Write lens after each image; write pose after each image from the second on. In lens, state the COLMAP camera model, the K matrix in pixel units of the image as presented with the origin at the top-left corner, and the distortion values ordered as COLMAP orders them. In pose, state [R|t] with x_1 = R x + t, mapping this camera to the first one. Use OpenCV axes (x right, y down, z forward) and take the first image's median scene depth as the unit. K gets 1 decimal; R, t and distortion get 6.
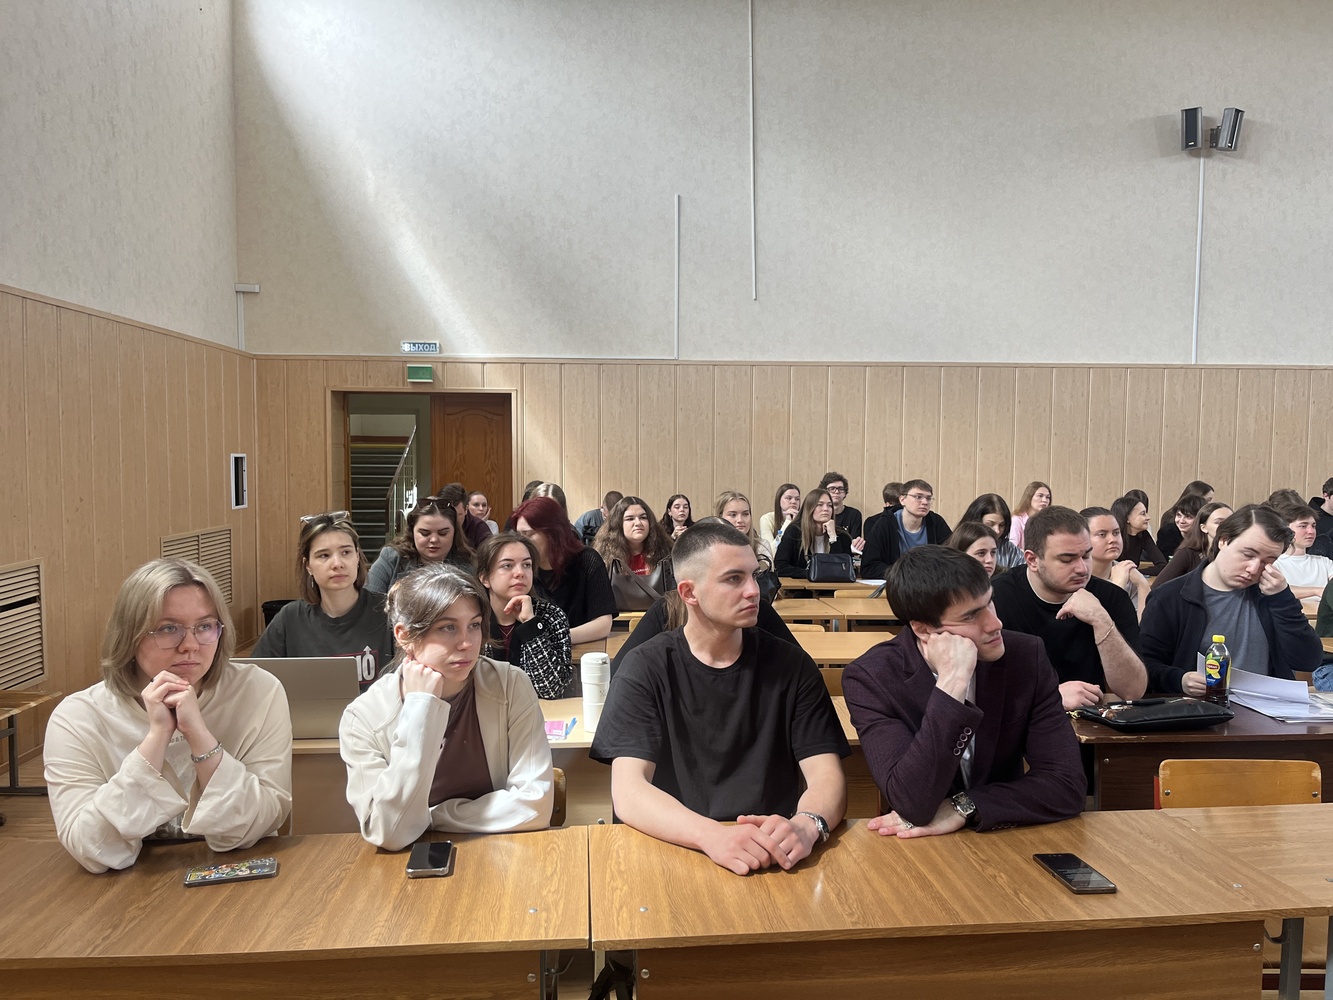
lens RADIAL K [[1028.8, 0, 666.5], [0, 1028.8, 500.0], [0, 0, 1]] dist [-0.002193, 0.001746]
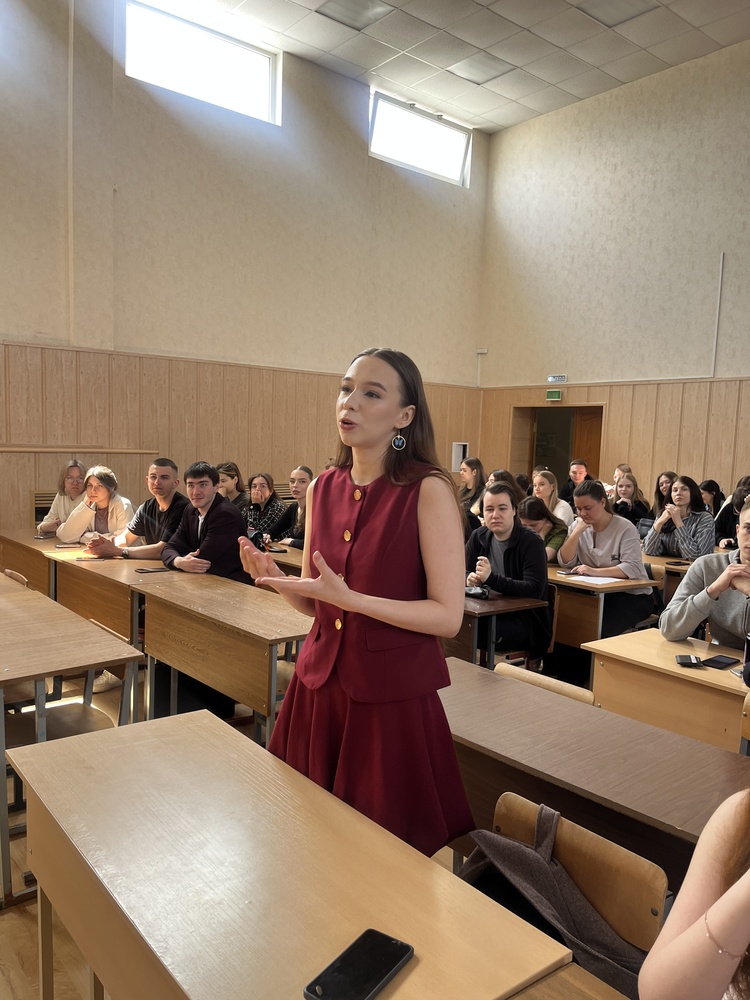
lens RADIAL K [[771.8, 0, 375.0], [0, 771.8, 500.0], [0, 0, 1]] dist [-0.002193, 0.001746]
pose [[0.569473, 0.075633, -0.818523, 0.597752], [-0.067276, 0.996706, 0.045292, 0.005079], [0.819253, 0.029275, 0.572685, 0.078276]]
